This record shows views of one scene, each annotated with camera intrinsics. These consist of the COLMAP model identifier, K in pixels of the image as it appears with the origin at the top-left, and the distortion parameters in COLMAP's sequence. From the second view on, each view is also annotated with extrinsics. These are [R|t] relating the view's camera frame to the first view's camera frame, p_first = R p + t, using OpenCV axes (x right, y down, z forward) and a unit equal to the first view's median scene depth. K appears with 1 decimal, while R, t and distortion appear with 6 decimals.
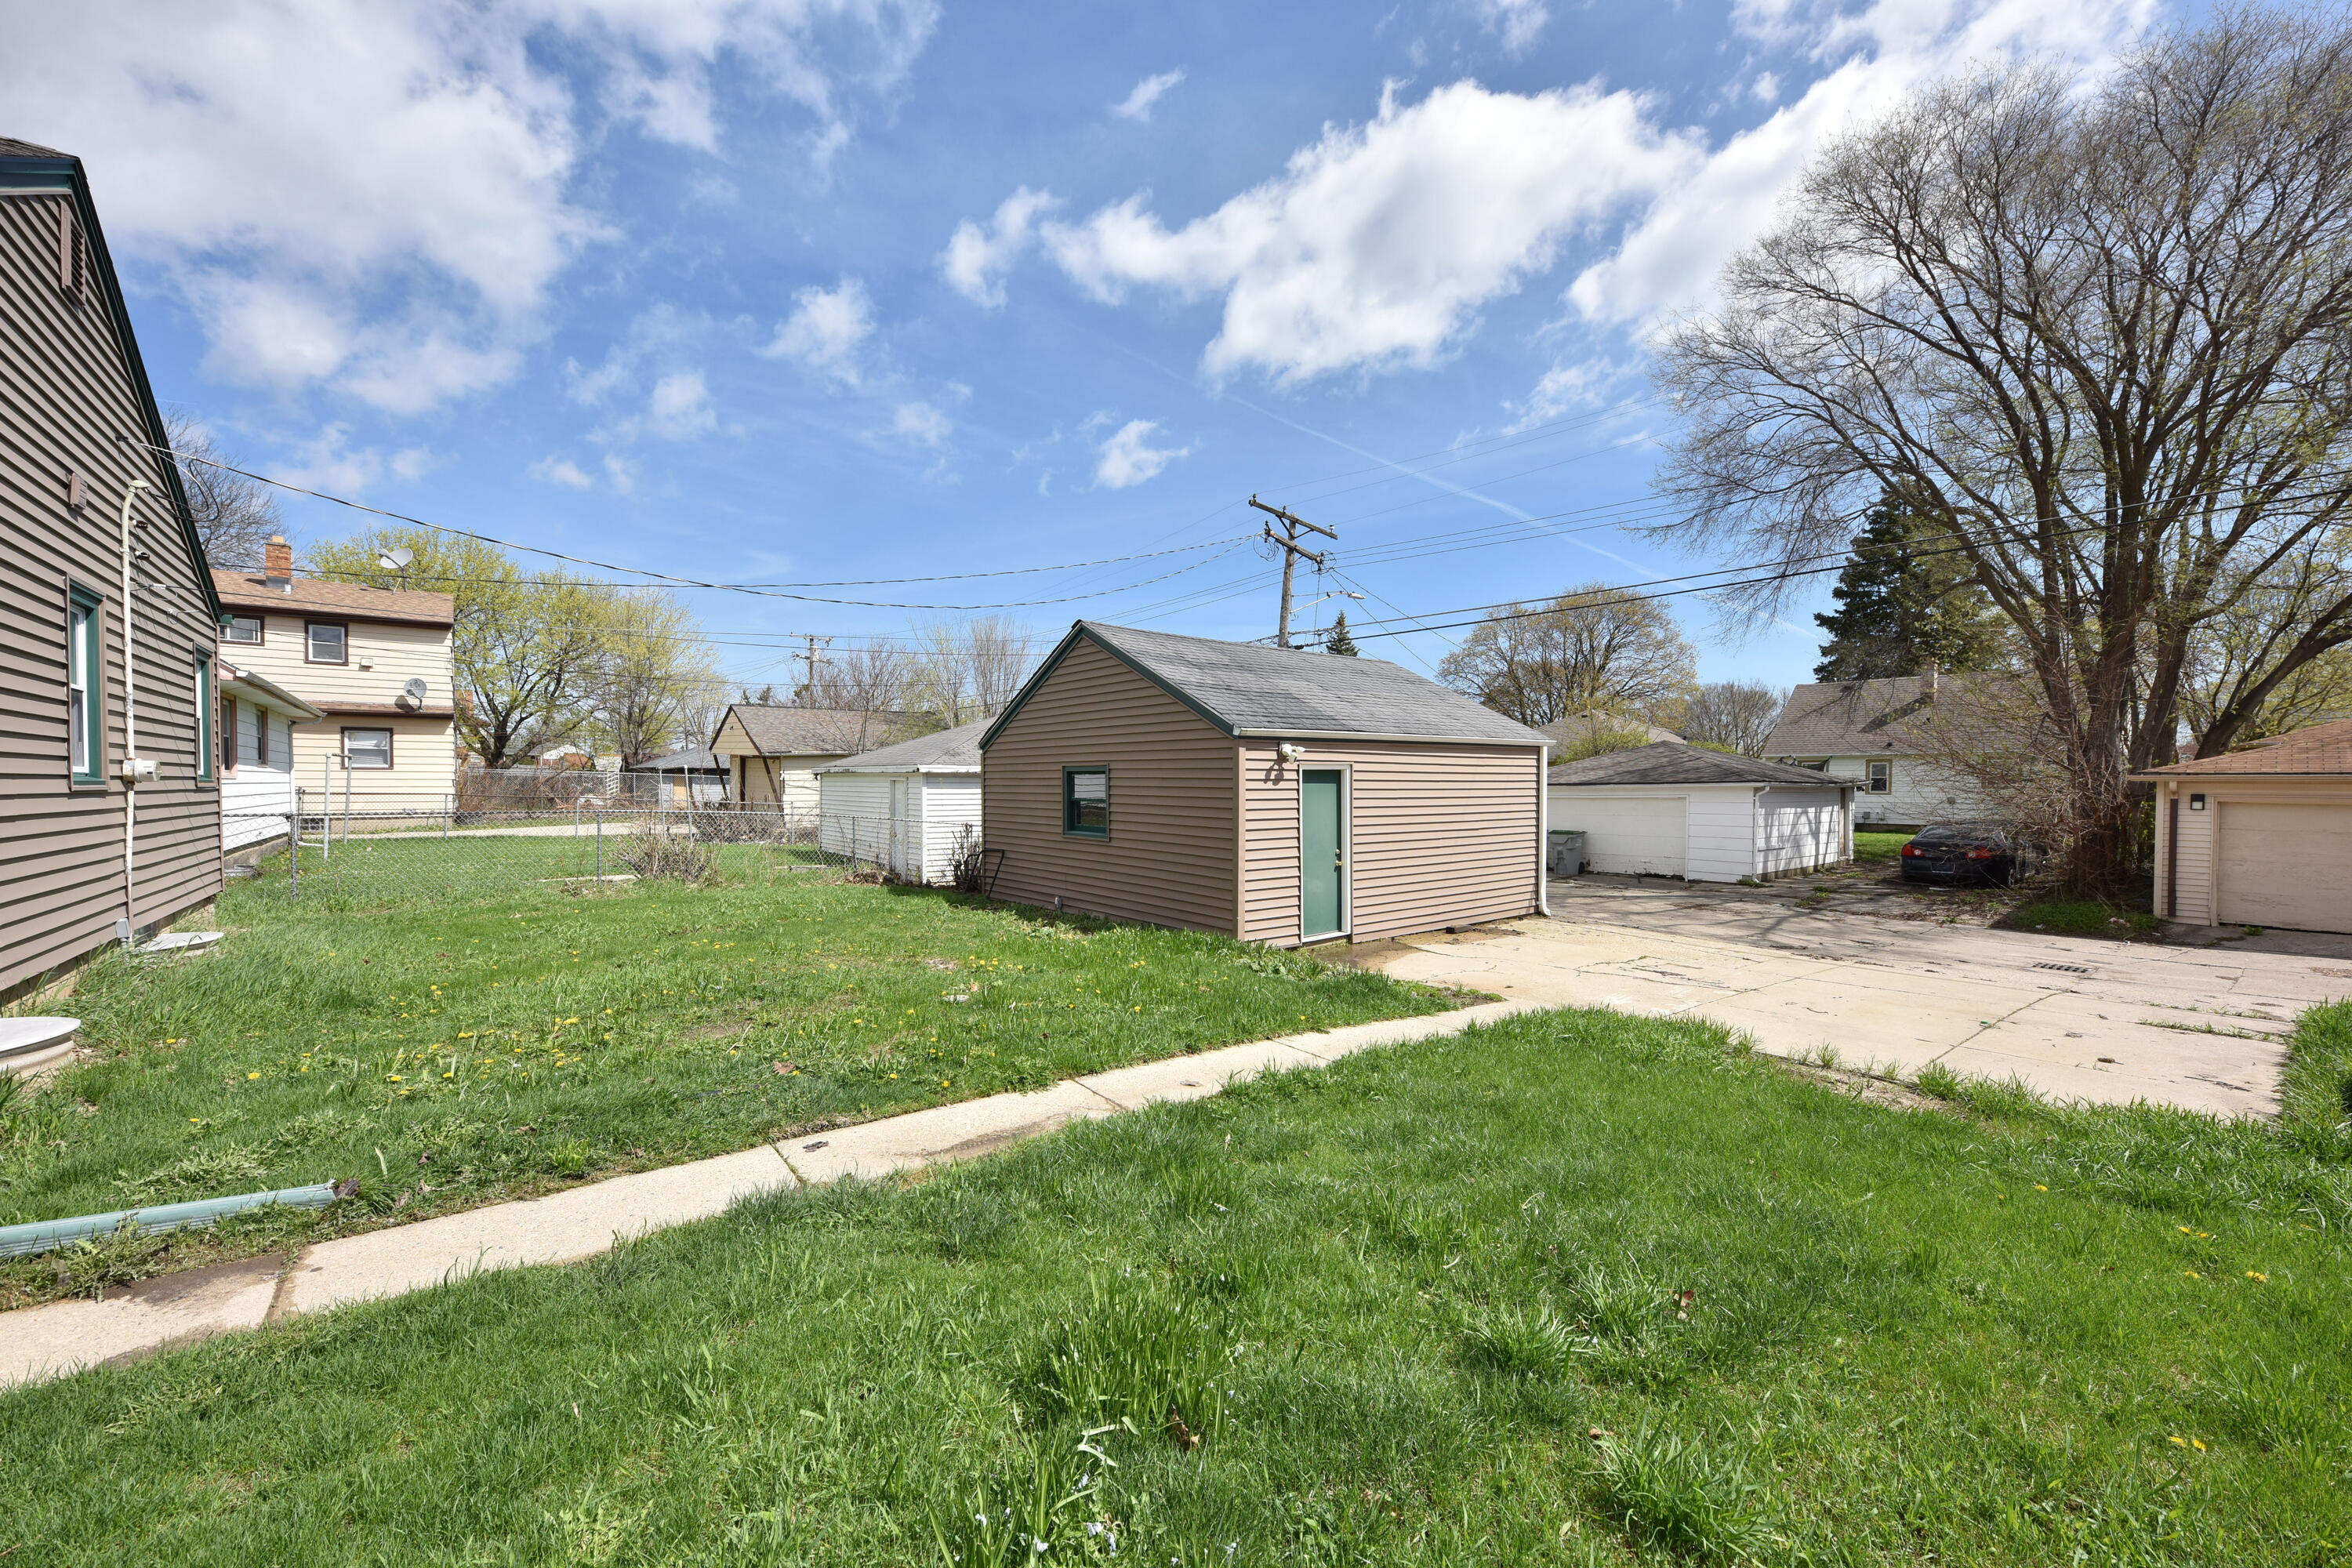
lens RADIAL K [[898.4, 0, 1189.1], [0, 898.4, 803.1], [0, 0, 1]] dist [-0.001386, -0.000484]
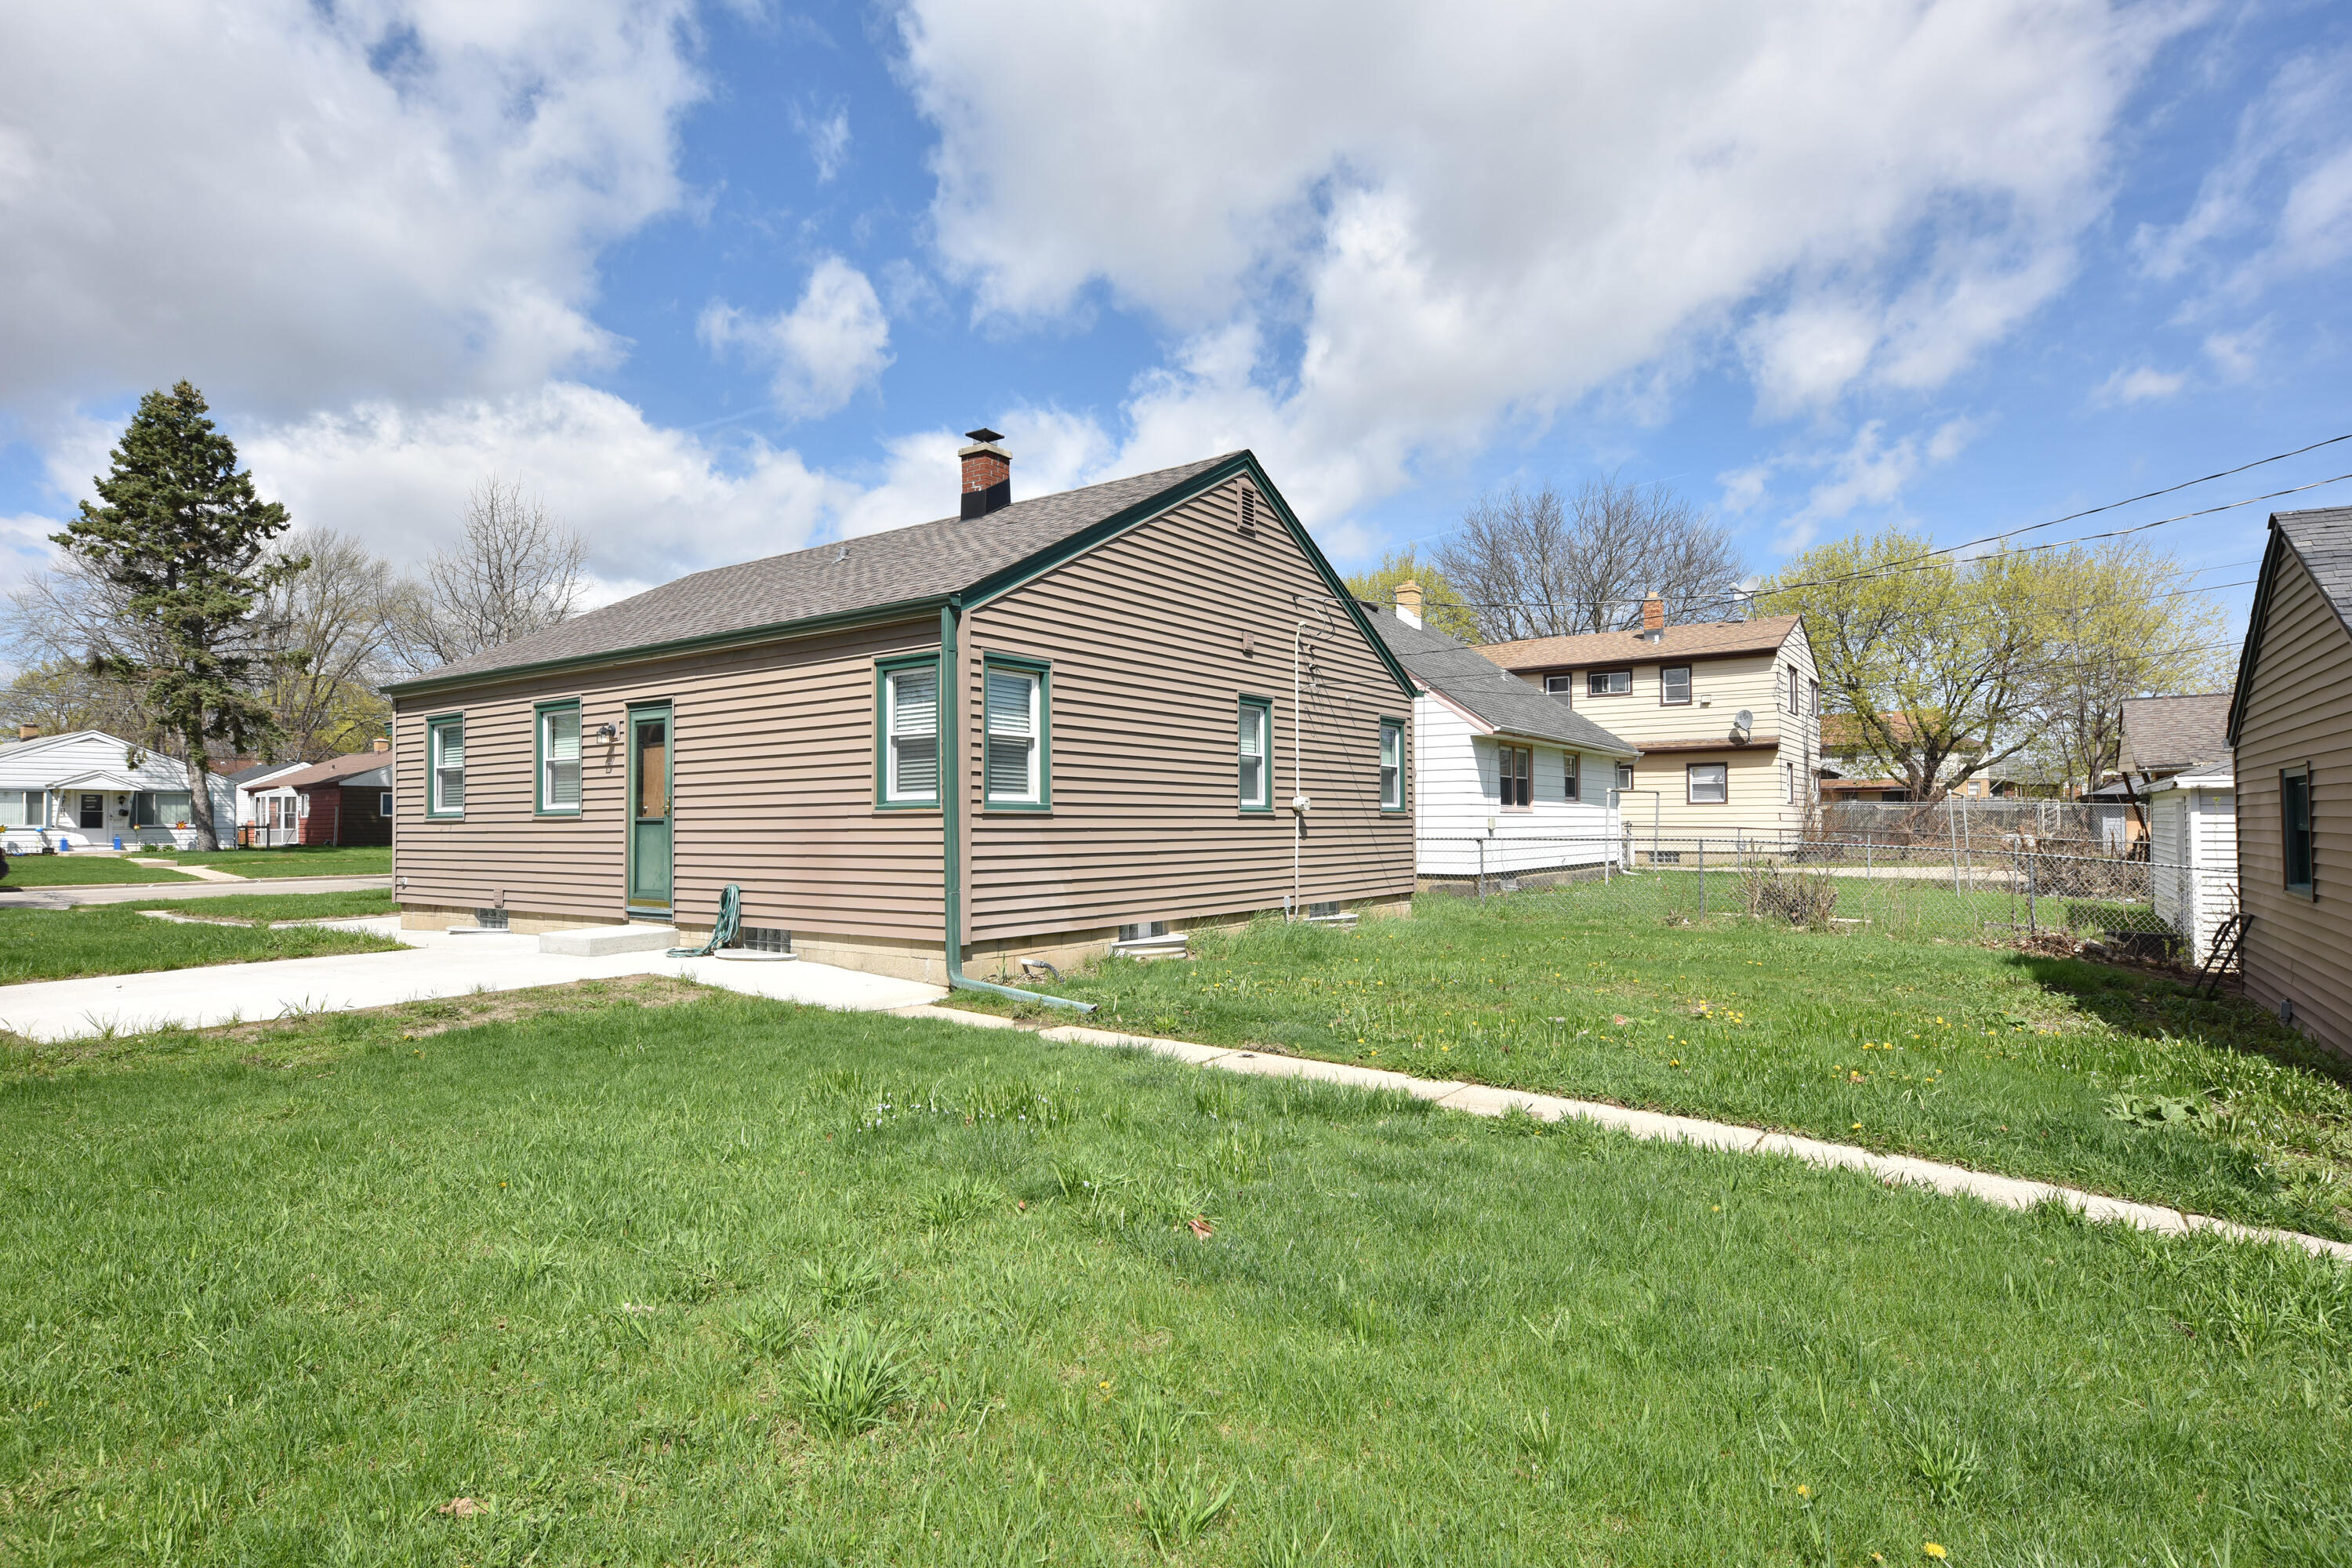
lens RADIAL K [[1176.7, 0, 1172.4], [0, 1176.7, 821.3], [0, 0, 1]] dist [0.054075, 0.000070]
pose [[0.267429, -0.005947, -0.963559, 0.148927], [-0.016277, 0.999810, -0.010688, 0.003926], [0.963440, 0.018542, 0.267281, 0.041535]]
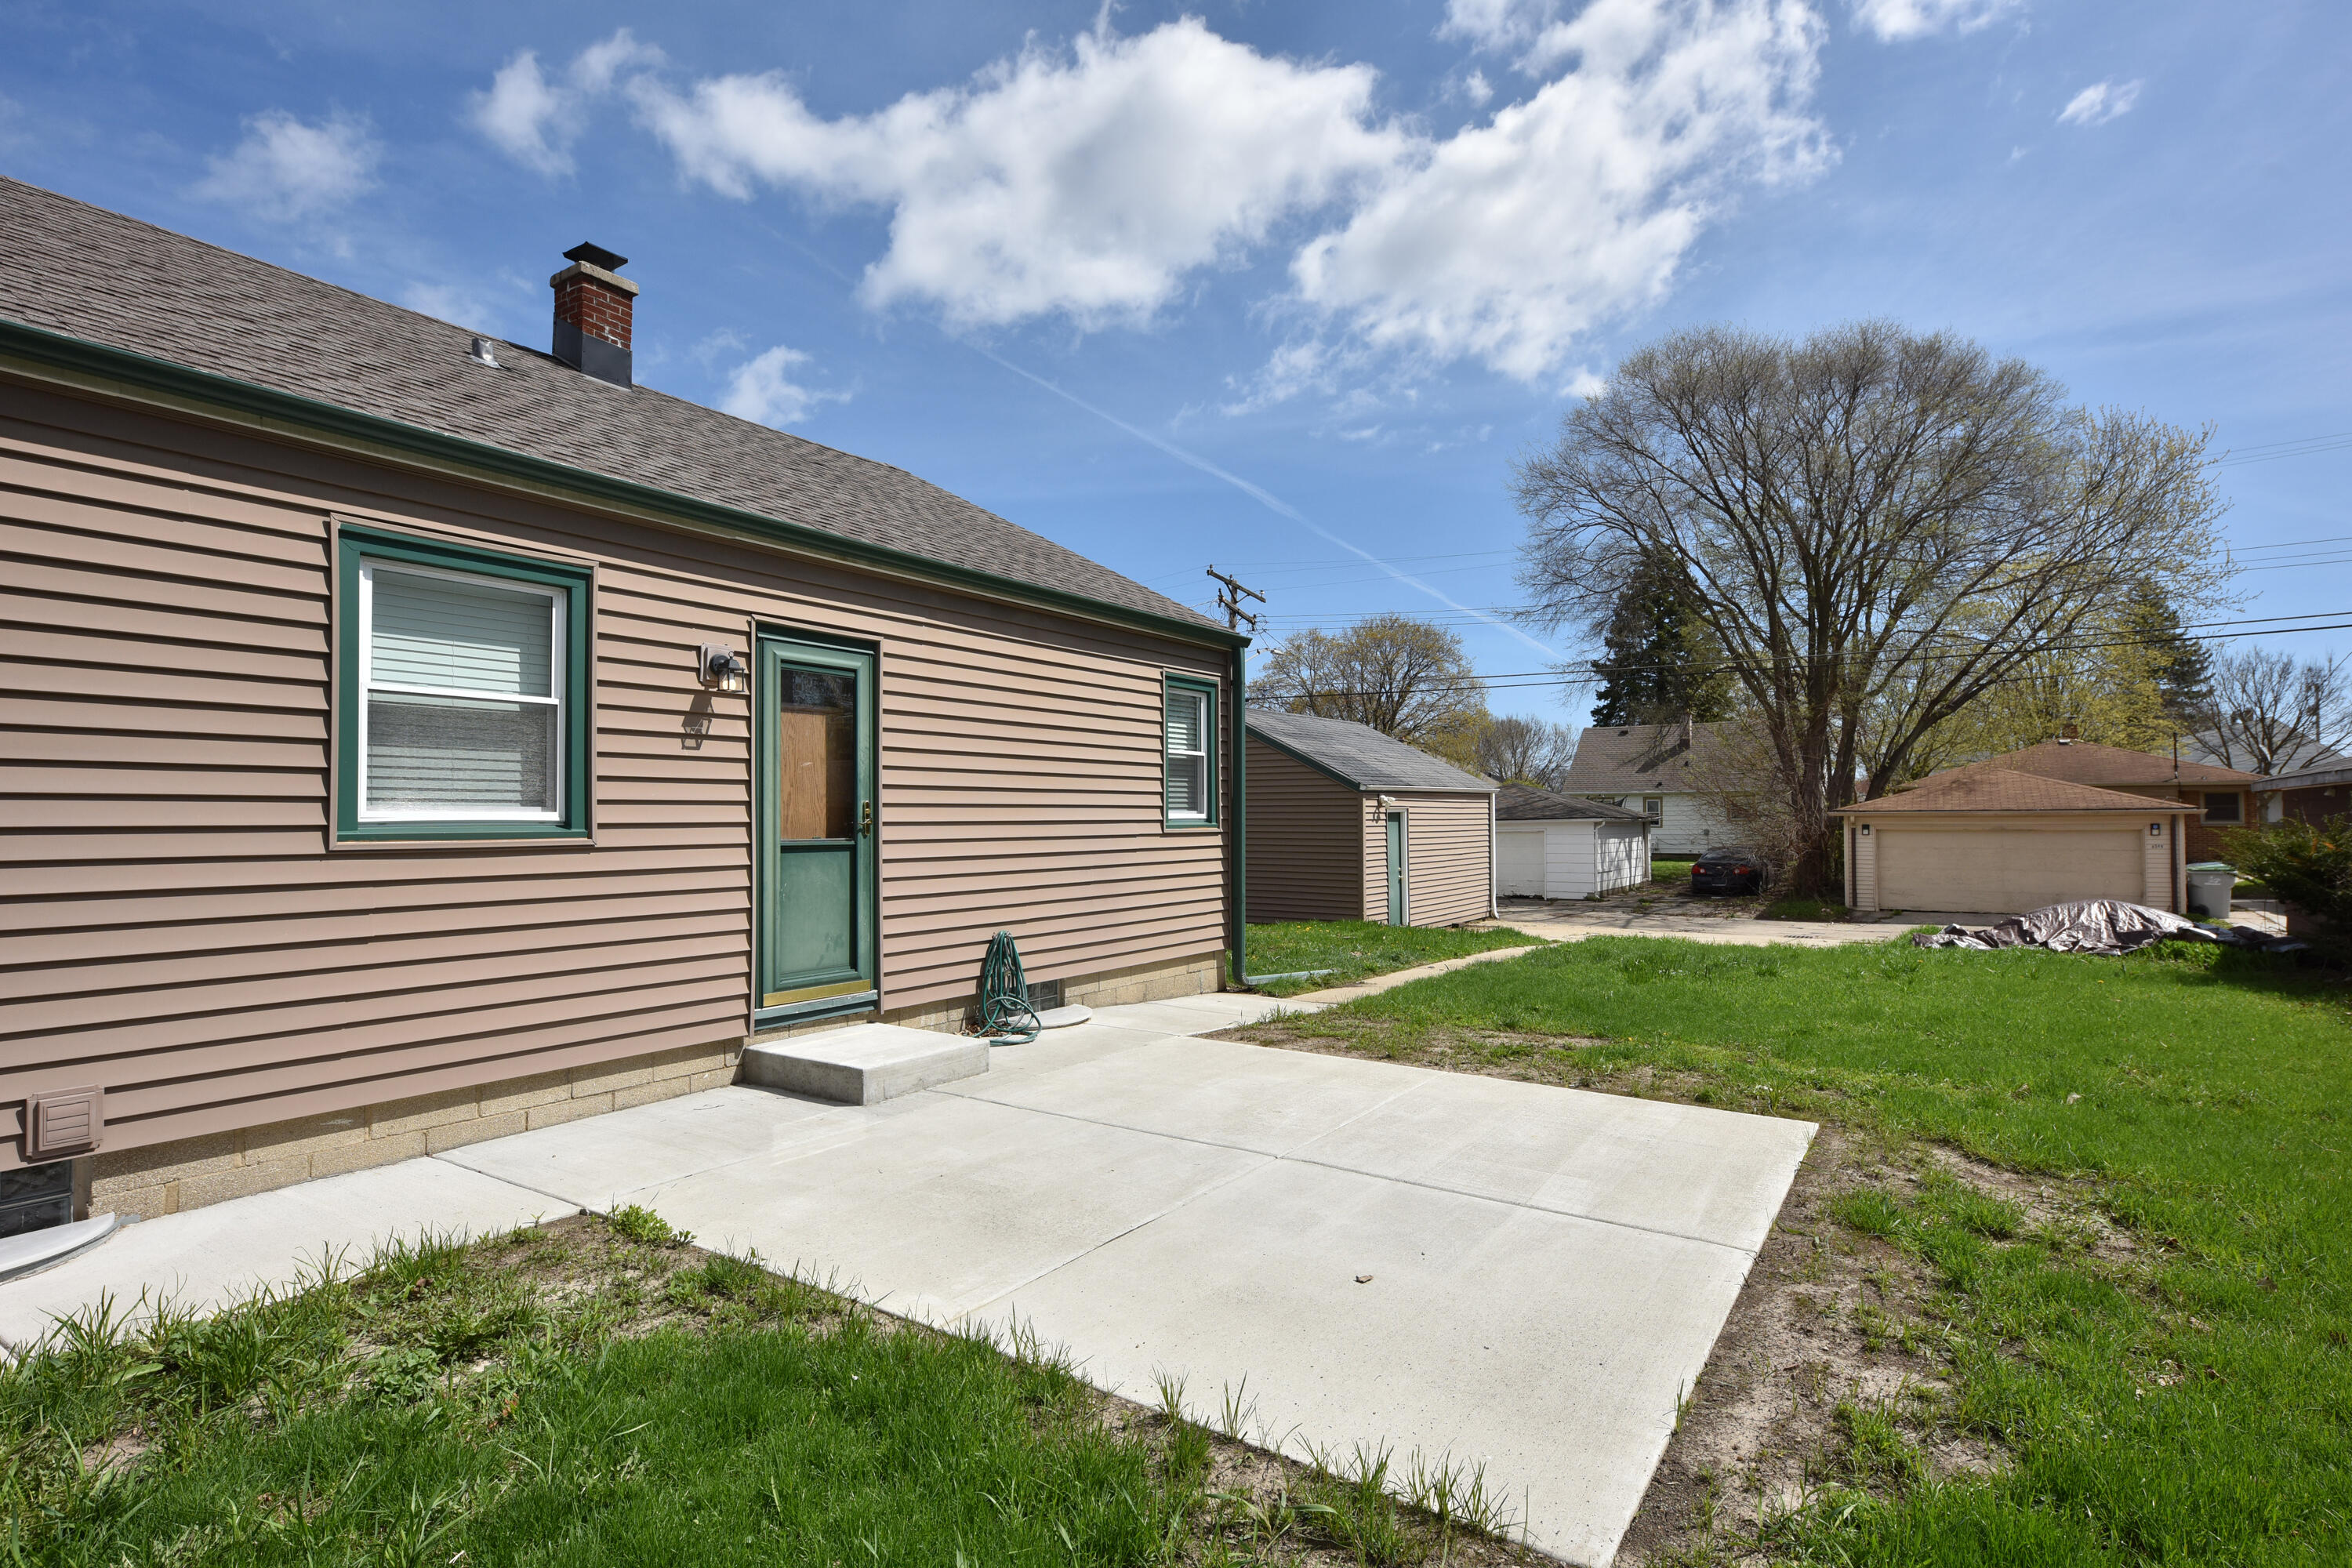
lens RADIAL K [[1159.5, 0, 1176.0], [0, 1159.5, 784.0], [0, 0, 1]] dist [-0.001480, 0.000051]
pose [[0.954198, 0.003199, 0.299159, -0.260746], [0.012620, 0.998622, -0.050932, 0.002953], [-0.298910, 0.052374, 0.952843, -0.234068]]
